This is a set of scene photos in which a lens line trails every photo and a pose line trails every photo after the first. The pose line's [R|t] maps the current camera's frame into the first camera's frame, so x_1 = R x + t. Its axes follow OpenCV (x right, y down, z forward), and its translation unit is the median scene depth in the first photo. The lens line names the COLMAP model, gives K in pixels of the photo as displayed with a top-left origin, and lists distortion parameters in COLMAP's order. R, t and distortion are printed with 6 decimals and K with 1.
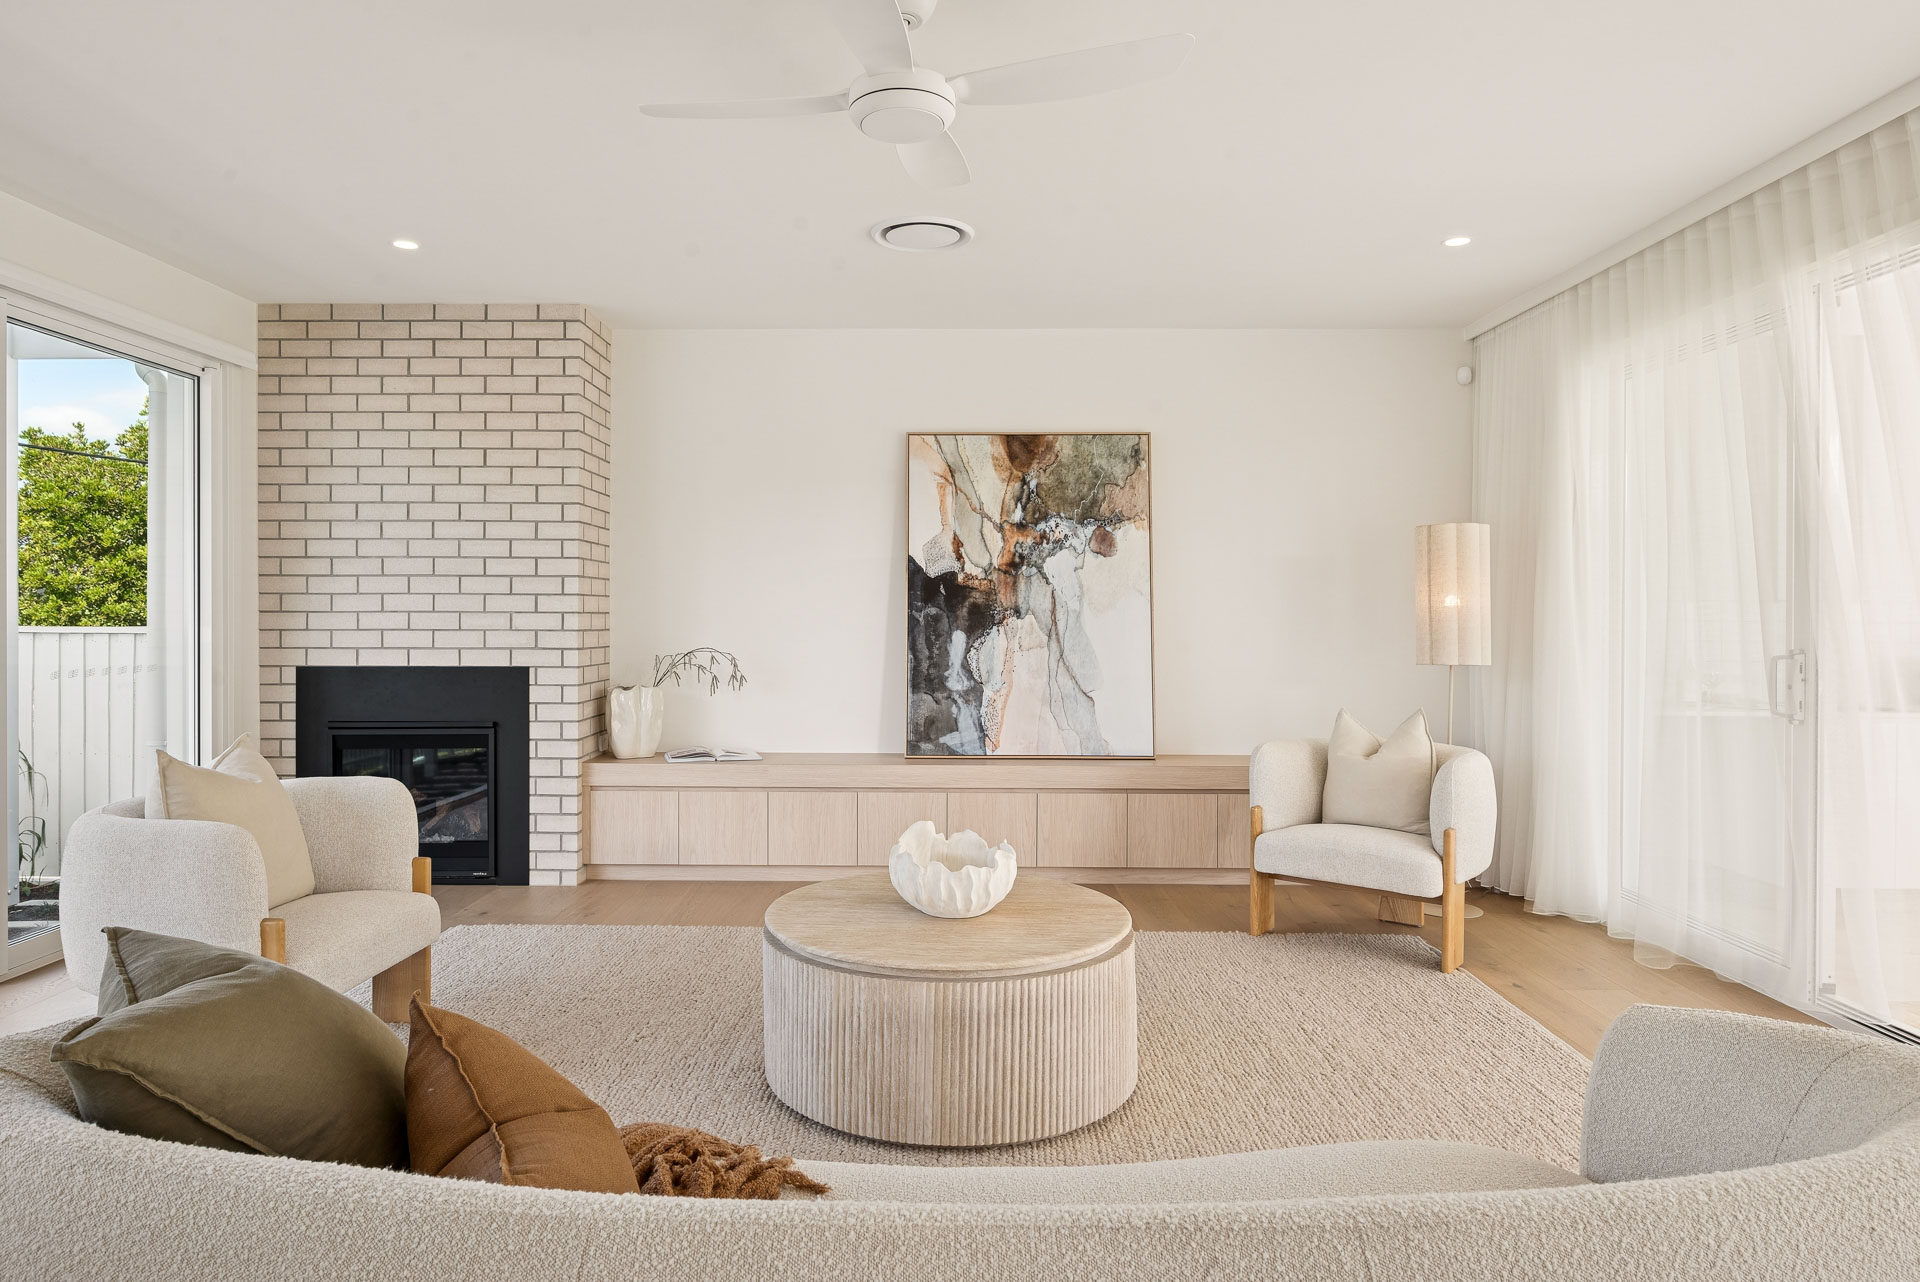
lens RADIAL K [[1206.0, 0, 959.3], [0, 1206.0, 618.9], [0, 0, 1]] dist [0.001476, 0.000123]
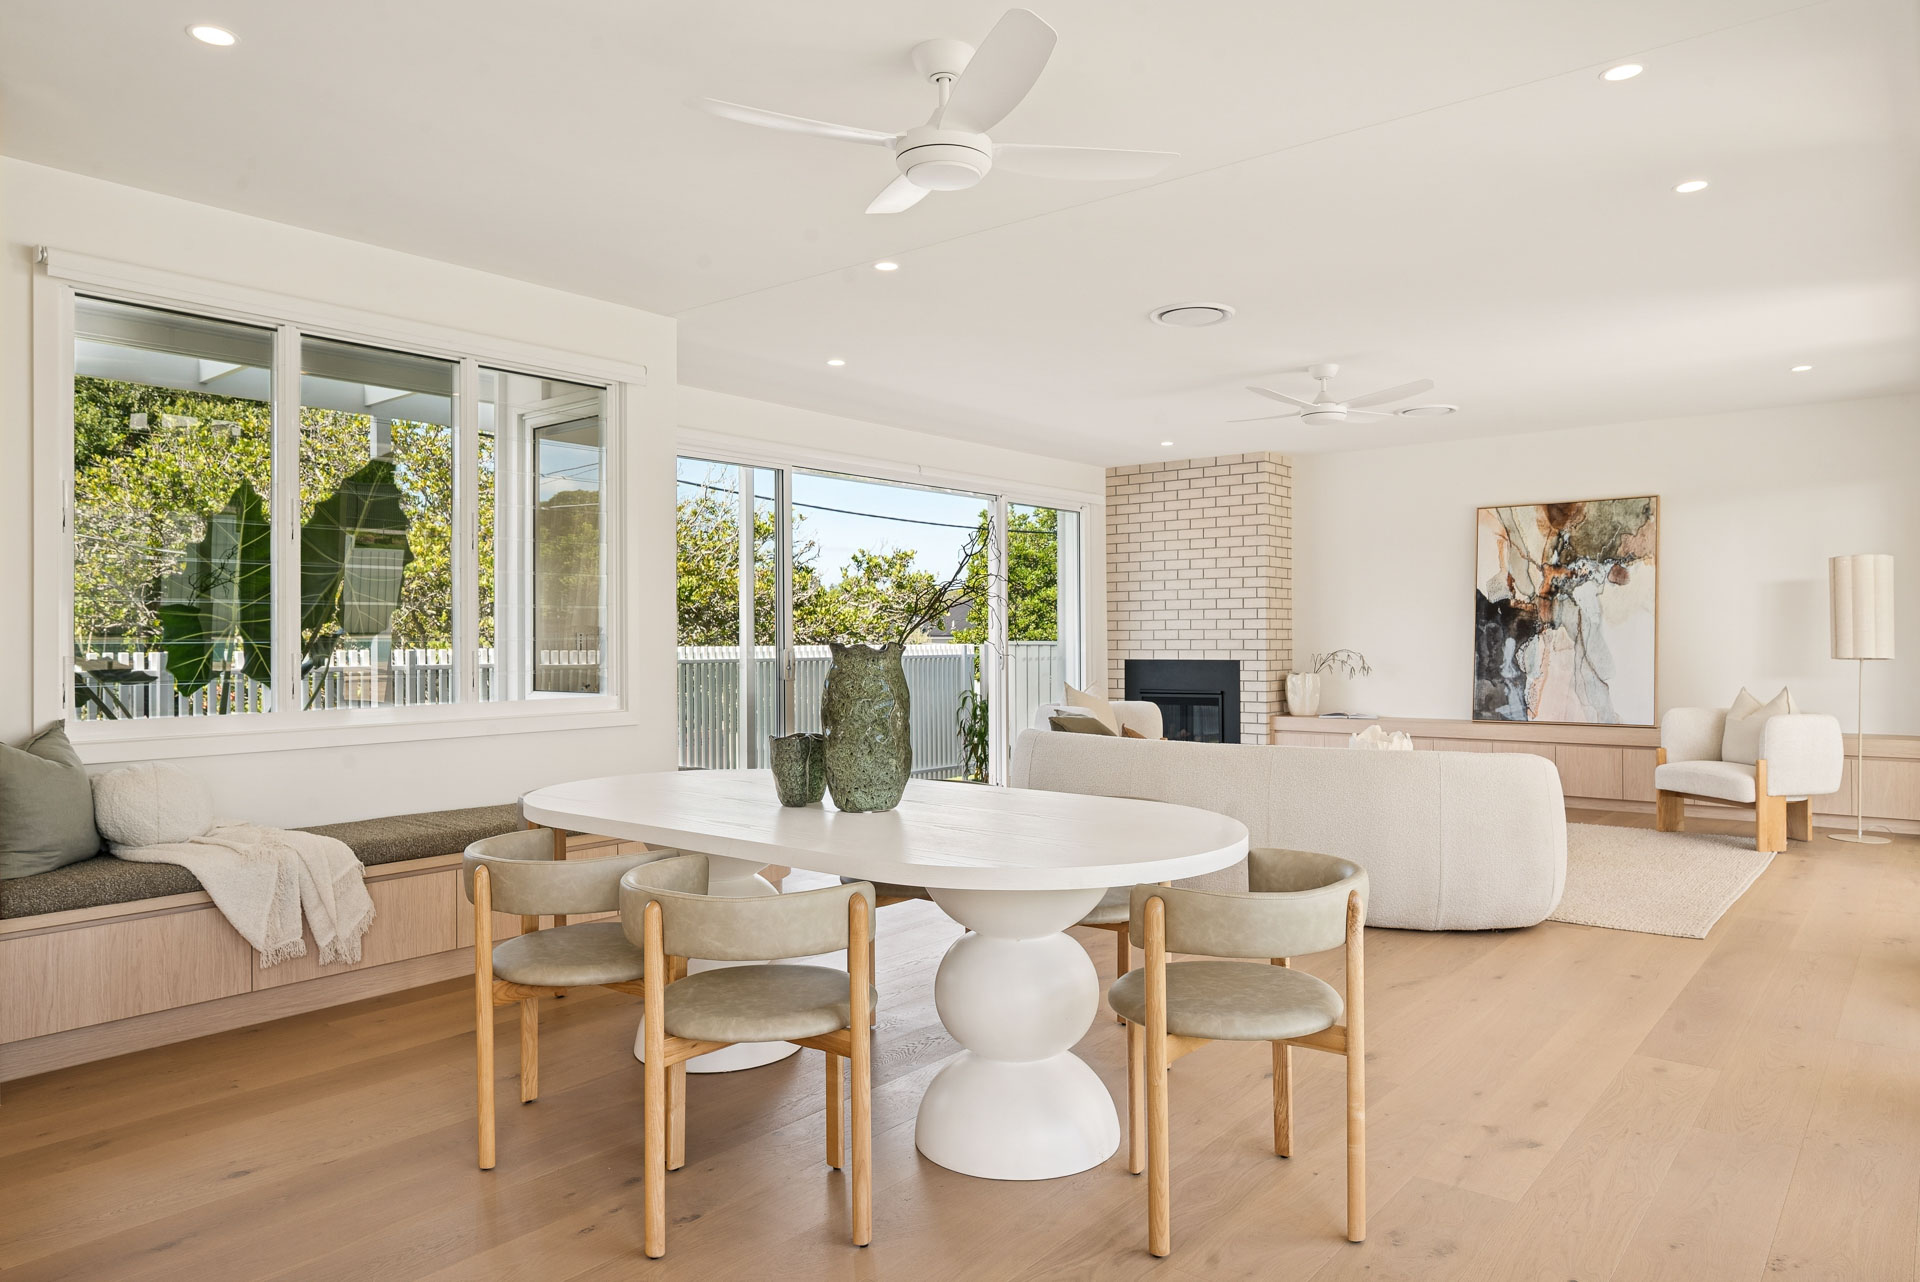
lens RADIAL K [[1206.0, 0, 945.3], [0, 1206.0, 632.7], [0, 0, 1]] dist [0.001476, 0.000123]
pose [[0.778150, -0.010592, -0.627990, 0.399261], [0.005906, 0.999937, -0.009547, 0.013502], [0.628051, 0.003720, 0.778163, -0.616038]]
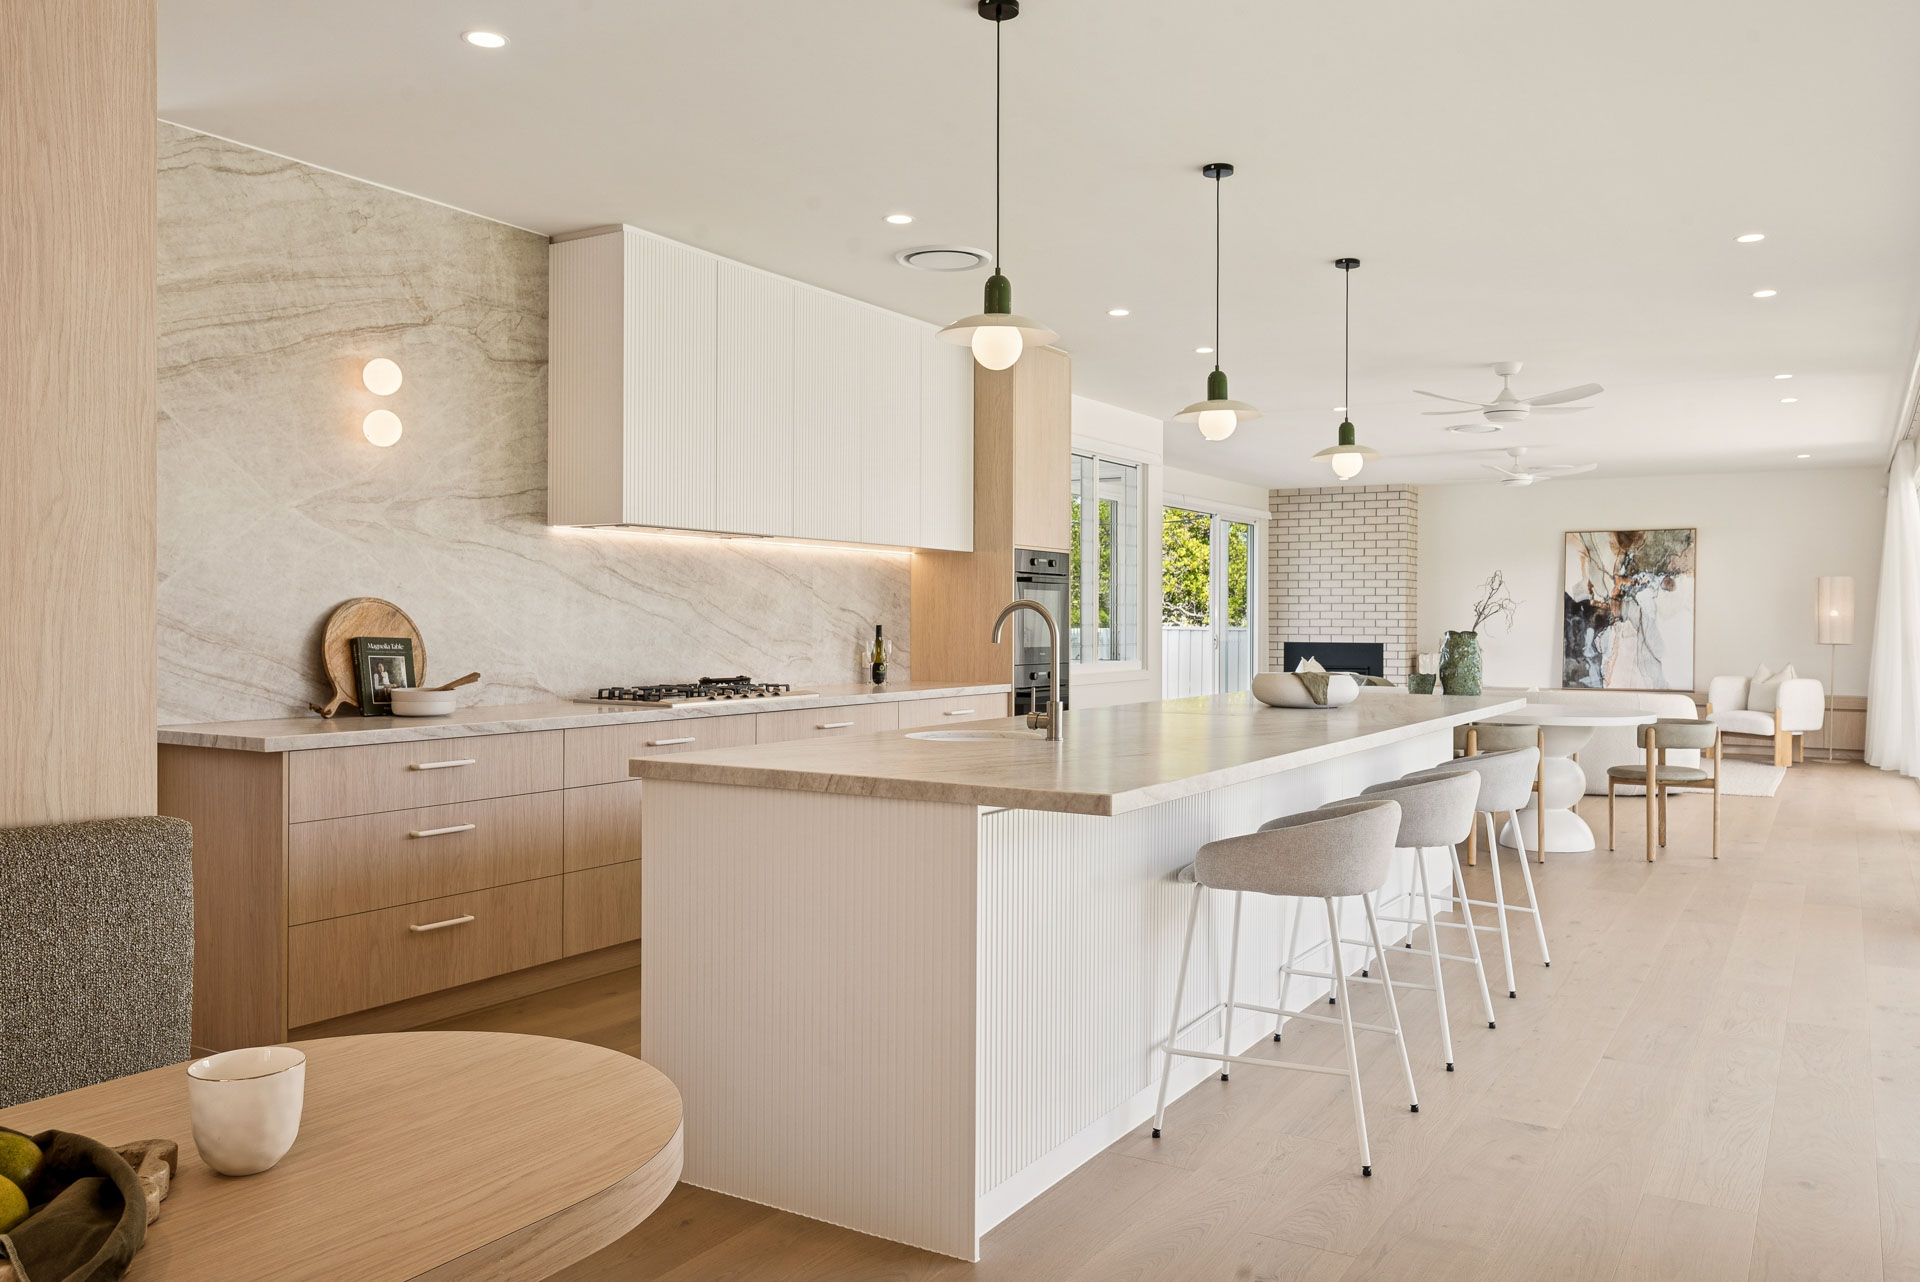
lens RADIAL K [[1355.1, 0, 1000.6], [0, 1355.1, 627.7], [0, 0, 1]] dist [0.007530, 0.004333]
pose [[0.858974, 0.002431, -0.512014, 0.325452], [-0.002528, 0.999997, 0.000507, 0.010715], [0.512013, 0.000858, 0.858977, -1.528181]]
